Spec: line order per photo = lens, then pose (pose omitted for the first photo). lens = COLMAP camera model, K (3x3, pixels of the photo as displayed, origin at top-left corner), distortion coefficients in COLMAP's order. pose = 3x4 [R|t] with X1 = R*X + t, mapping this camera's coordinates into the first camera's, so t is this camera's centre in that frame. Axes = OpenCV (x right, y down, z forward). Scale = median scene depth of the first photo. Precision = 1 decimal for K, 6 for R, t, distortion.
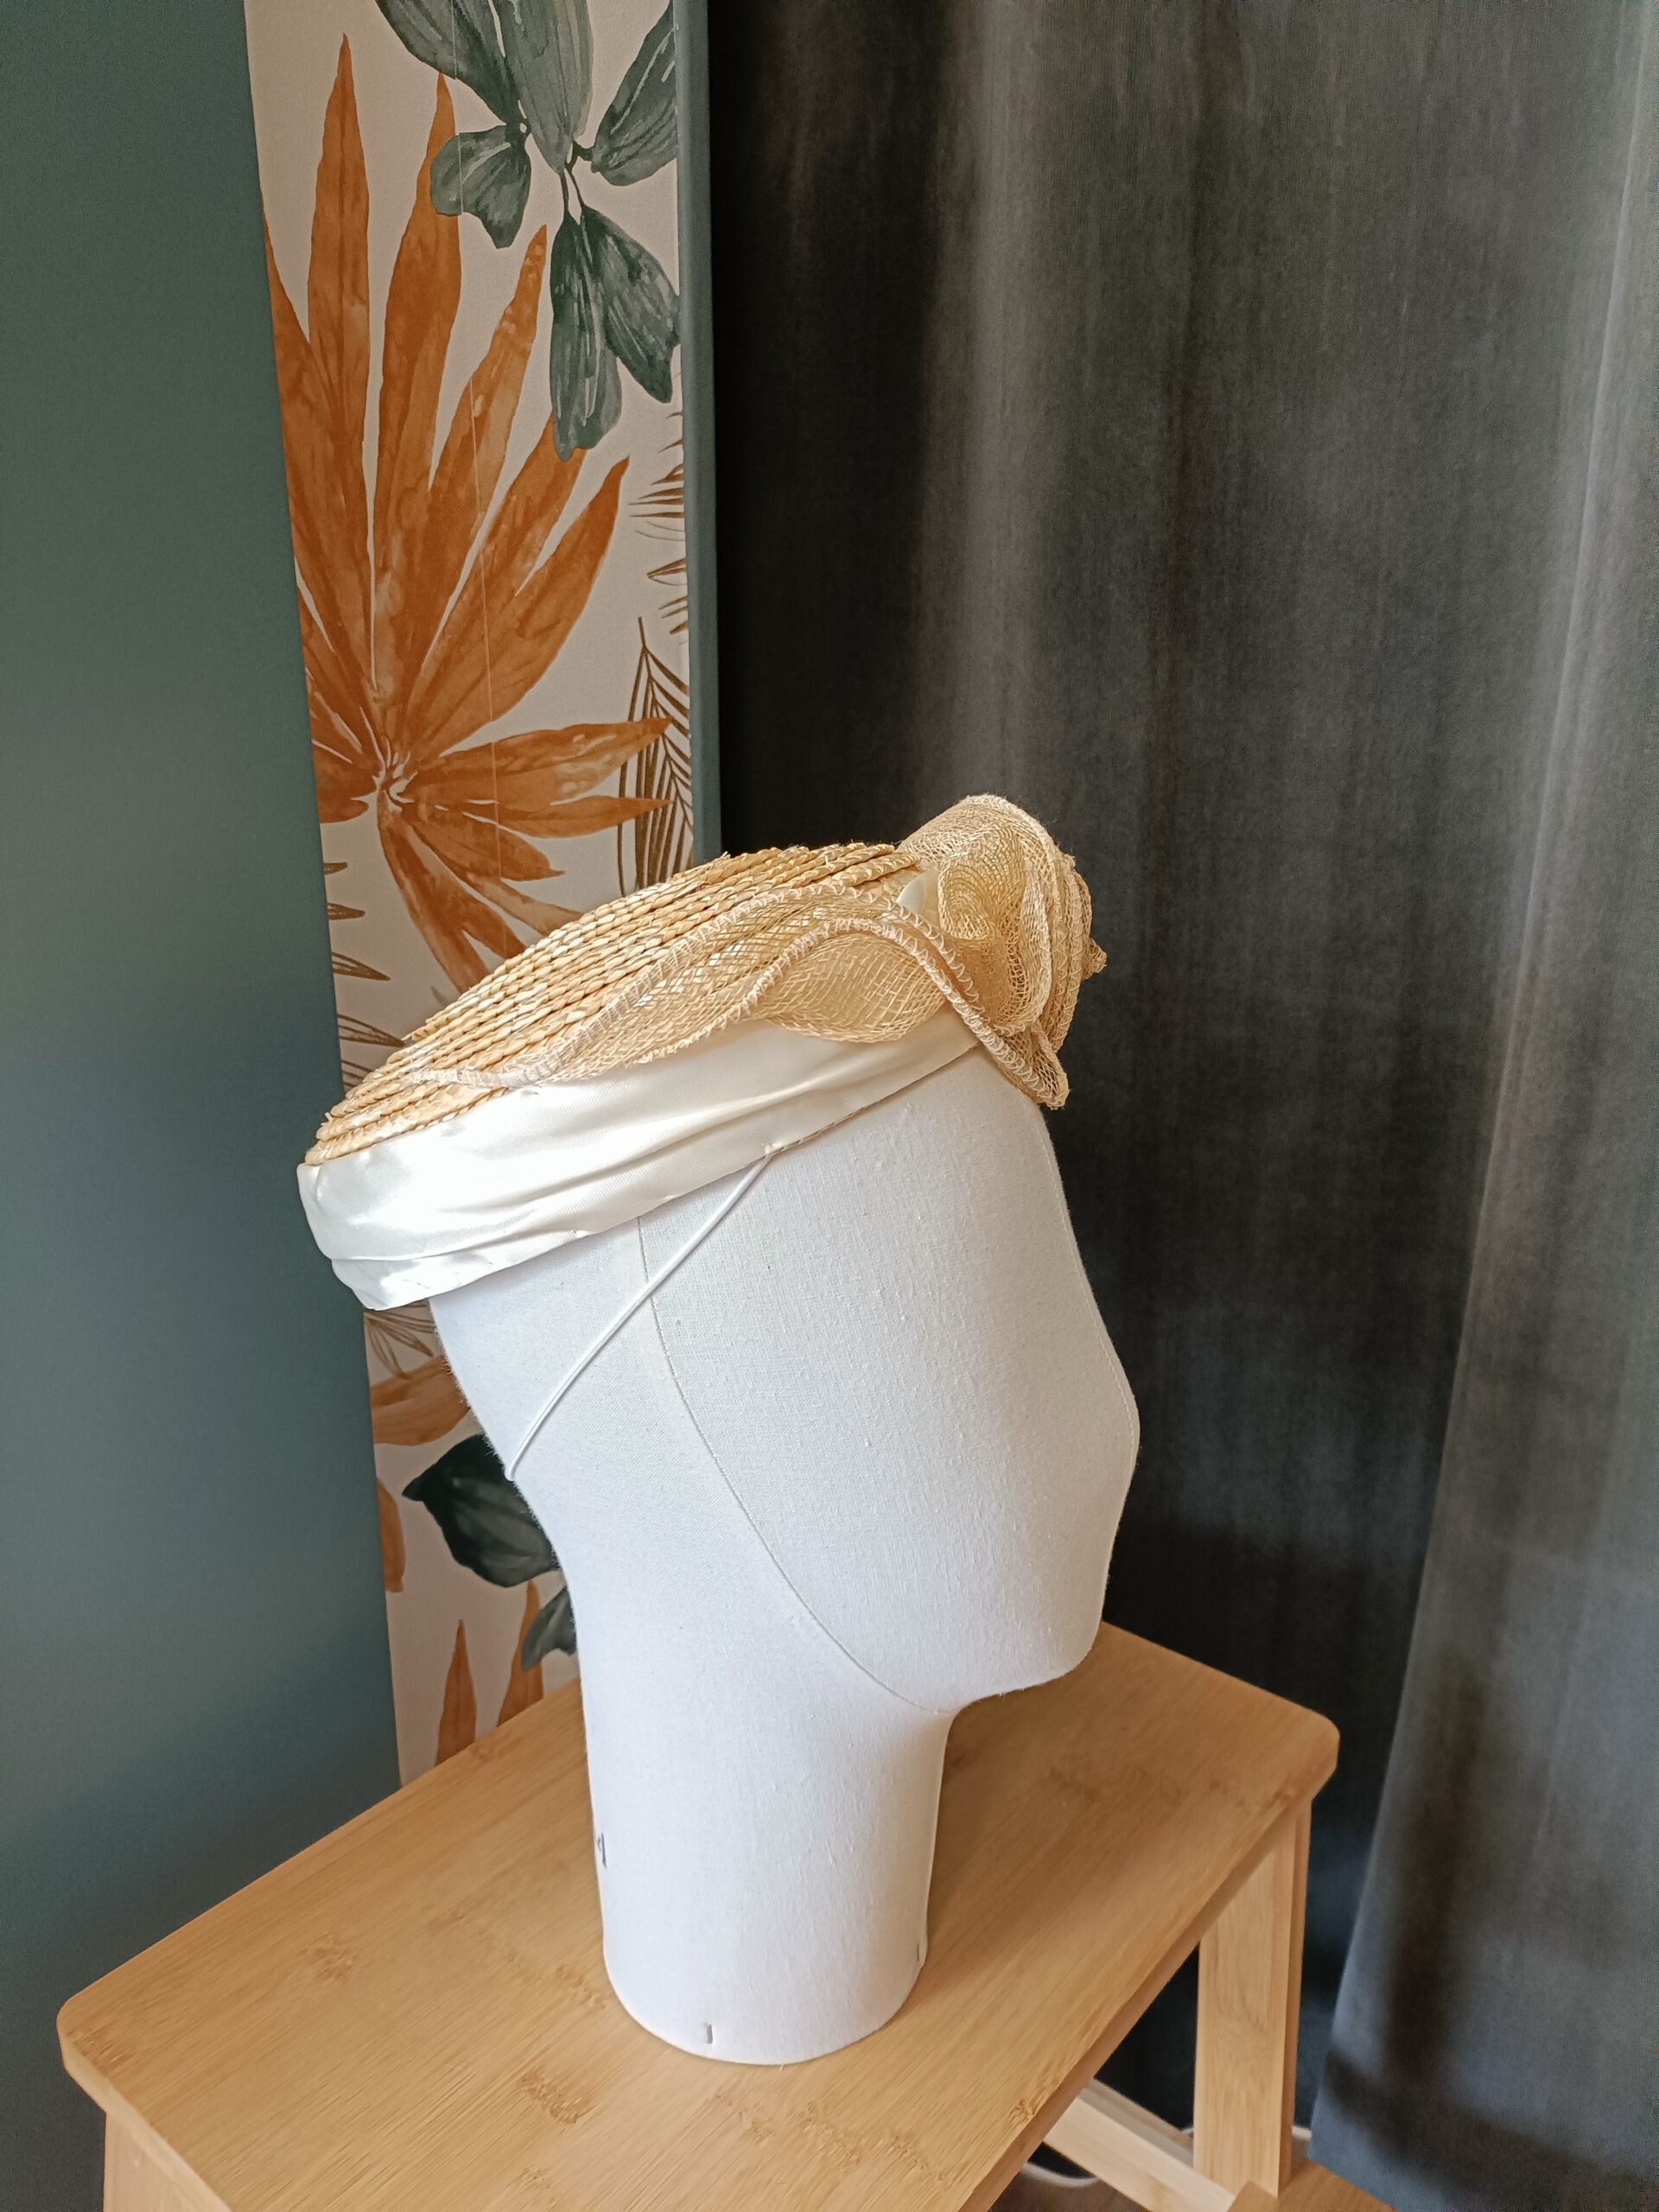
lens RADIAL K [[1648.3, 0, 810.1], [0, 1648.3, 1113.9], [0, 0, 1]] dist [0.056657, -0.084075]
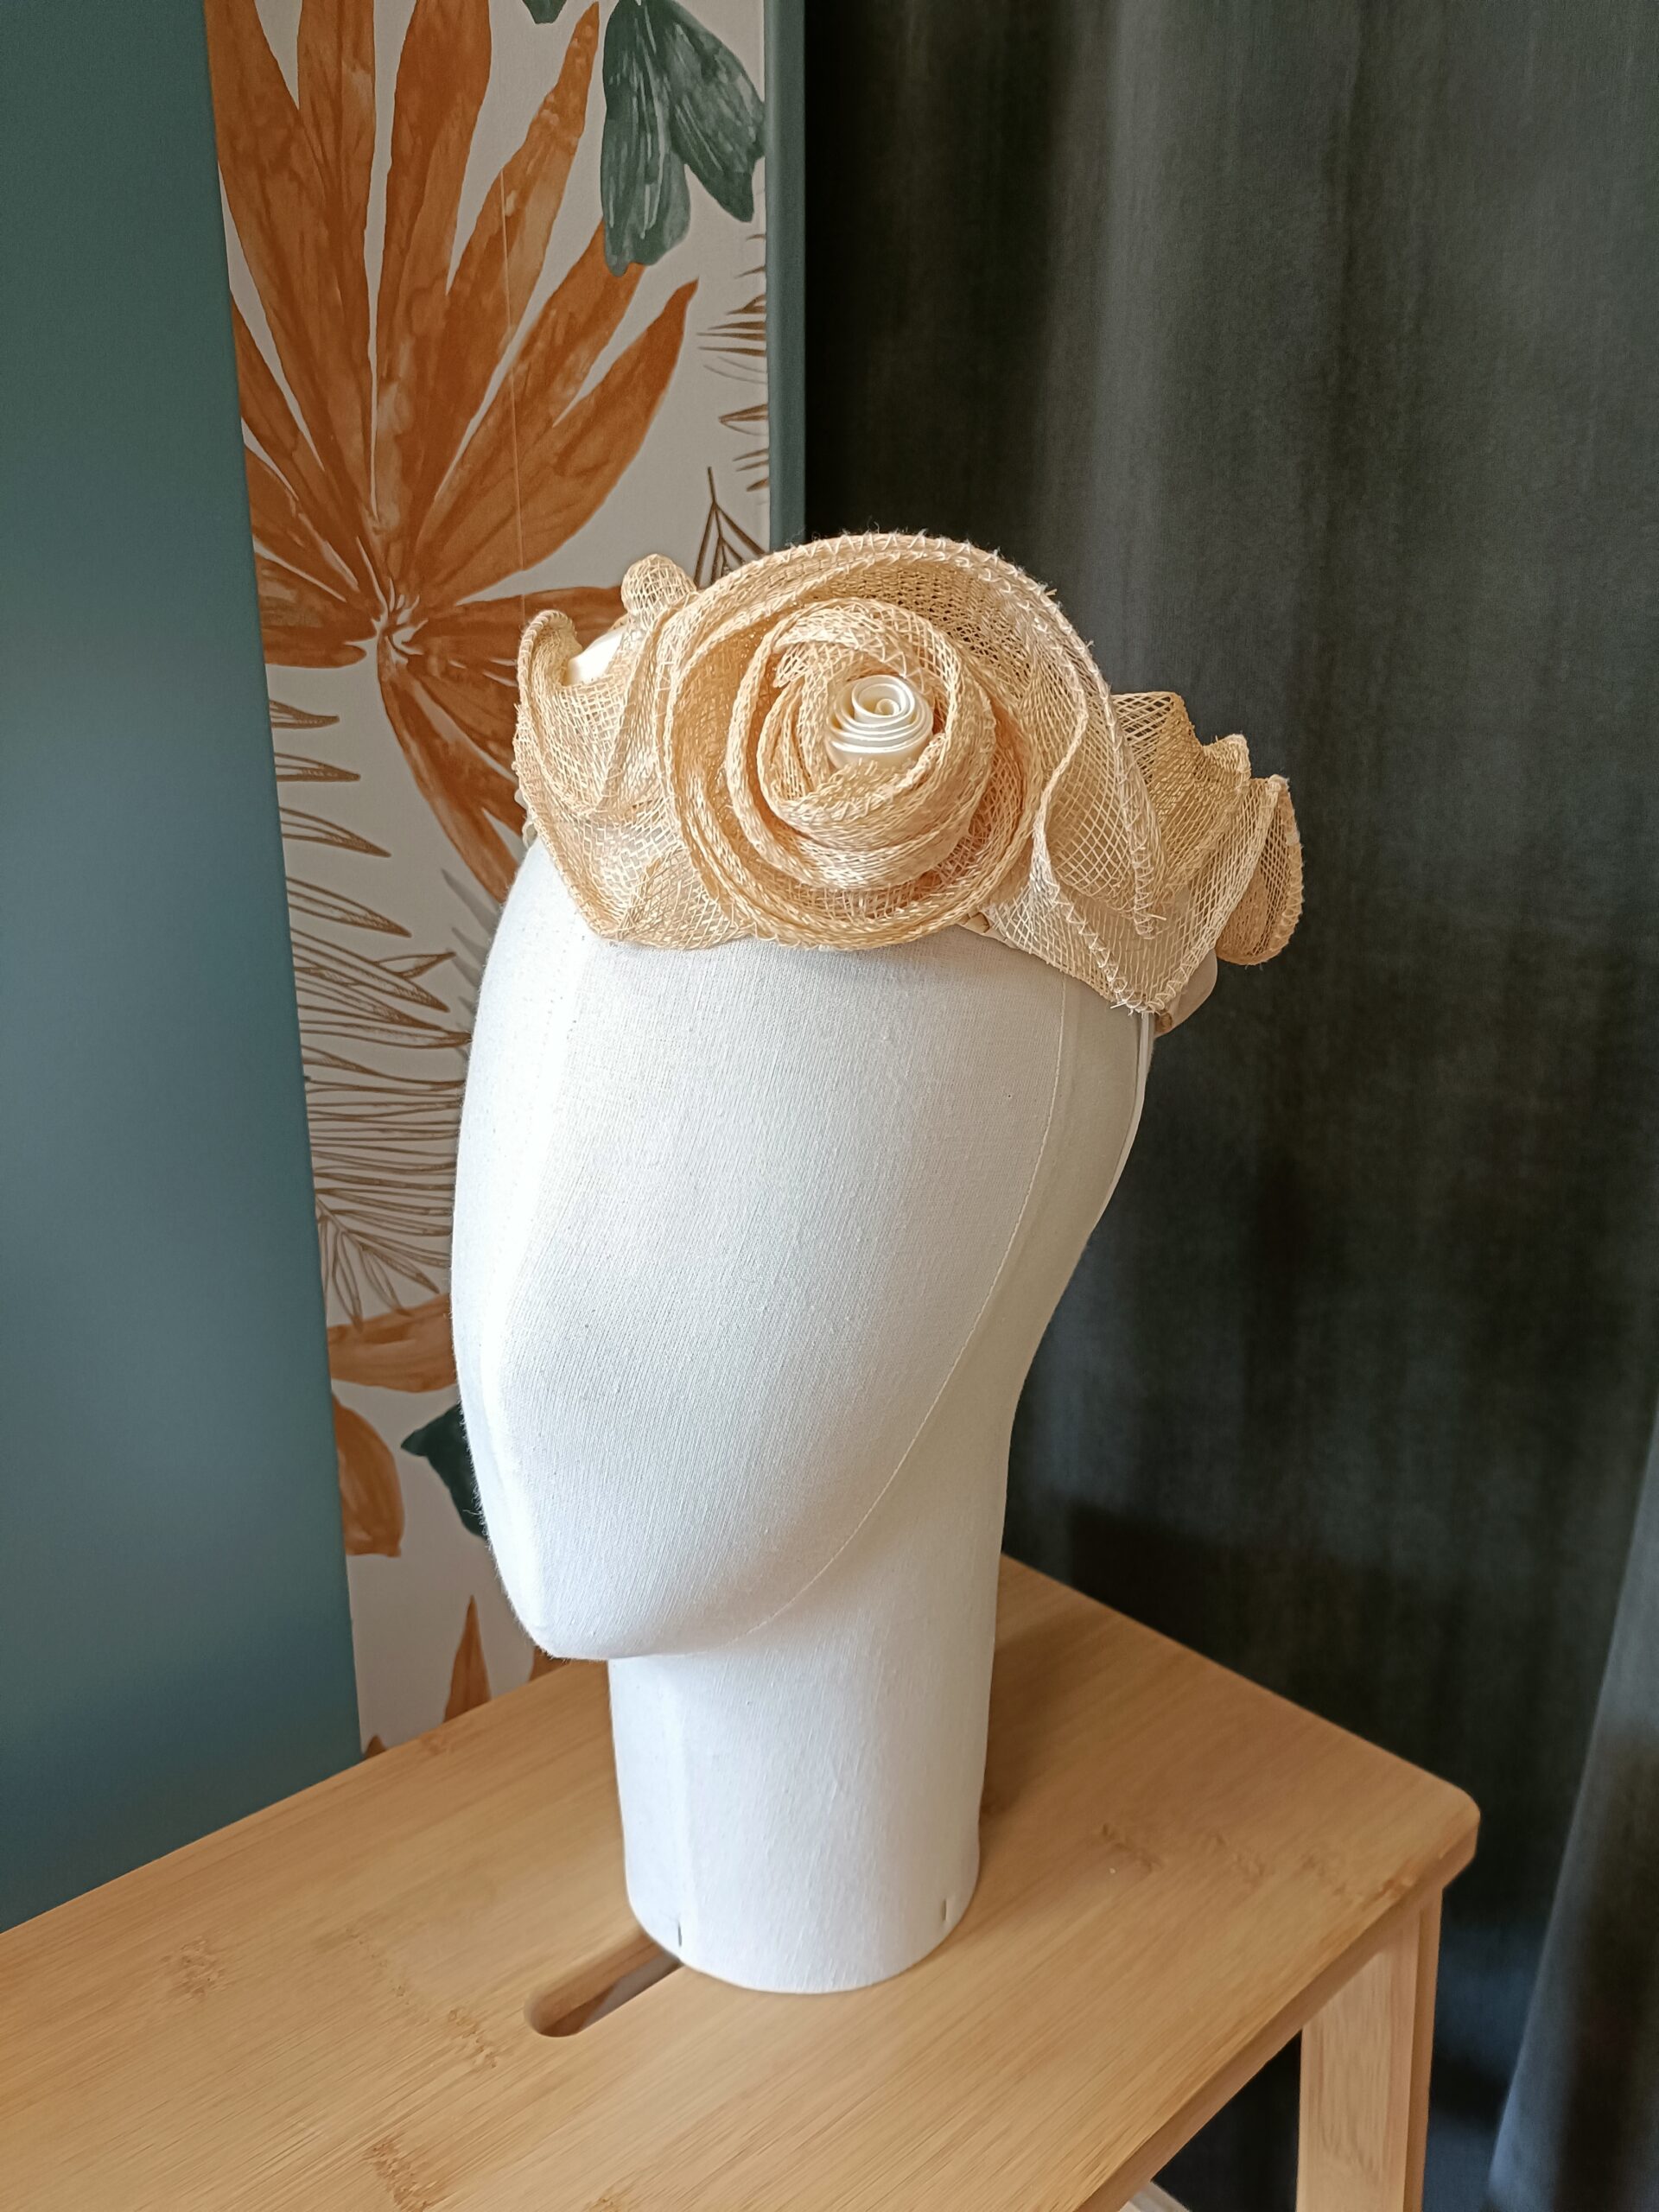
lens RADIAL K [[1648.3, 0, 831.0], [0, 1648.3, 1111.7], [0, 0, 1]] dist [0.056657, -0.084075]
pose [[0.991570, 0.033263, -0.125226, 0.091172], [-0.036103, 0.999138, -0.020474, 0.062811], [0.124437, 0.024822, 0.991917, 0.158504]]
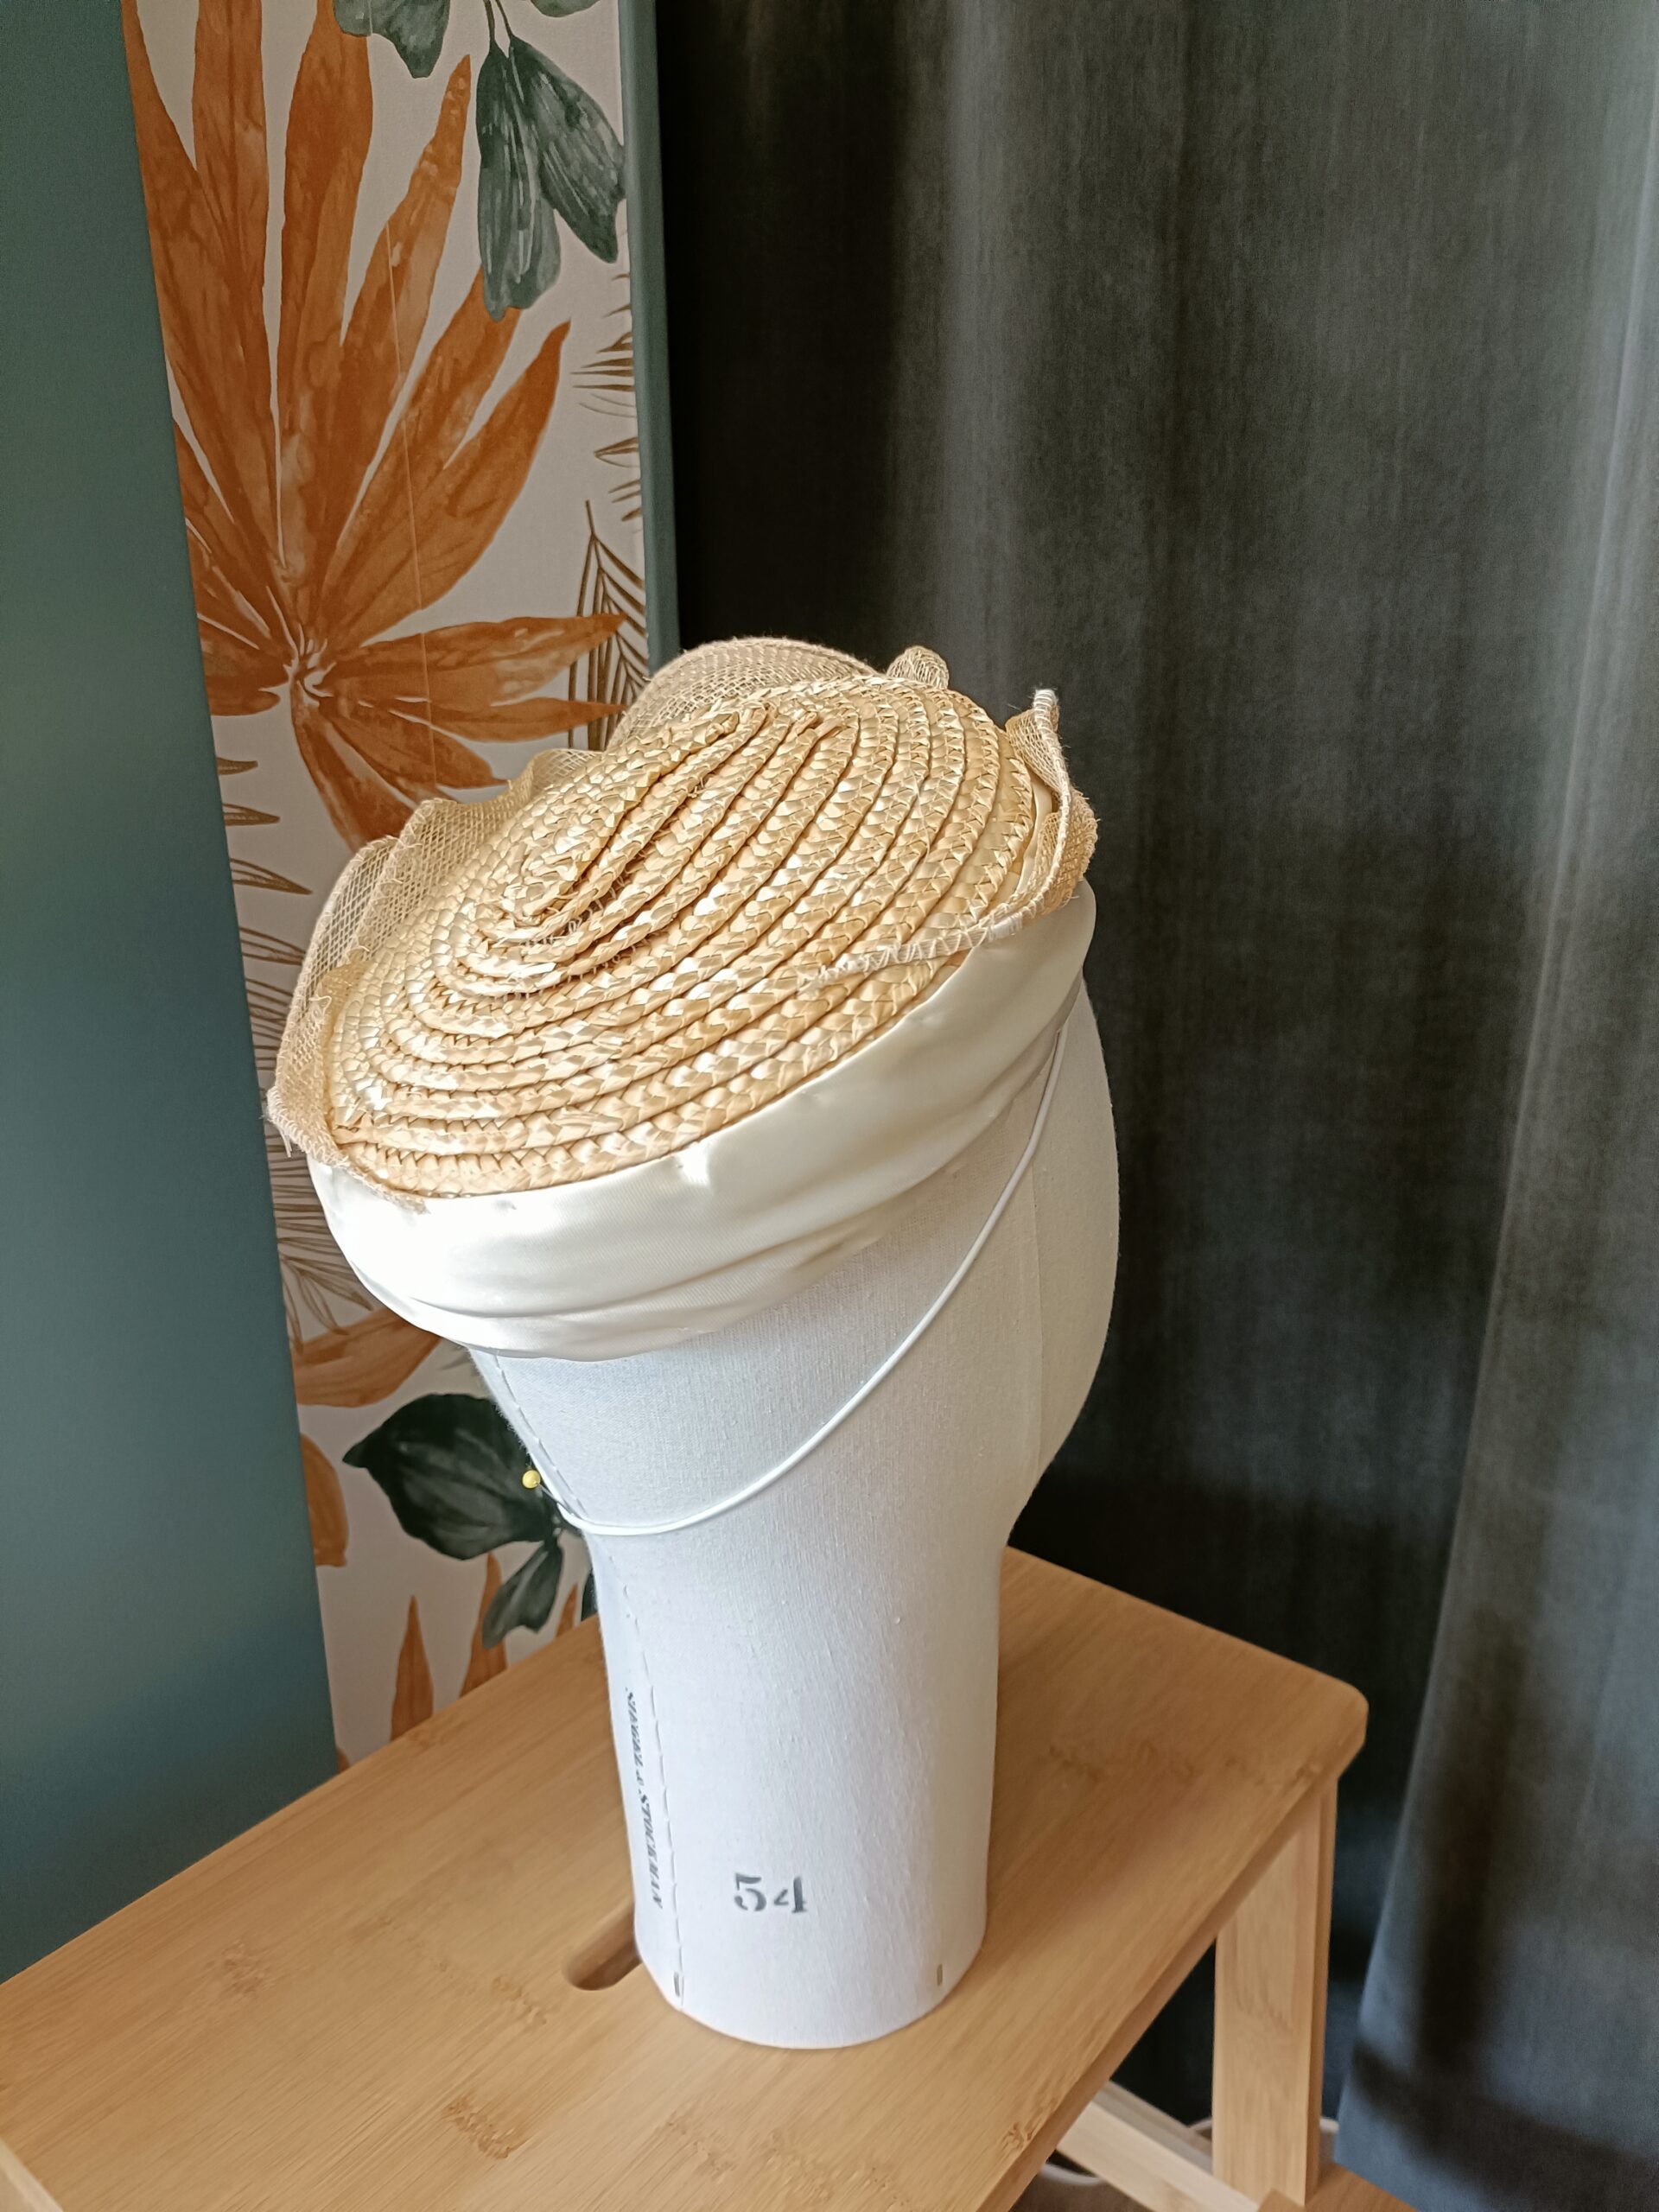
lens RADIAL K [[1648.3, 0, 818.7], [0, 1648.3, 1115.5], [0, 0, 1]] dist [0.056657, -0.084075]
pose [[0.999887, -0.014874, -0.002128, 0.024076], [0.014895, 0.999835, 0.010356, 0.034703], [0.001973, -0.010386, 0.999944, 0.090140]]
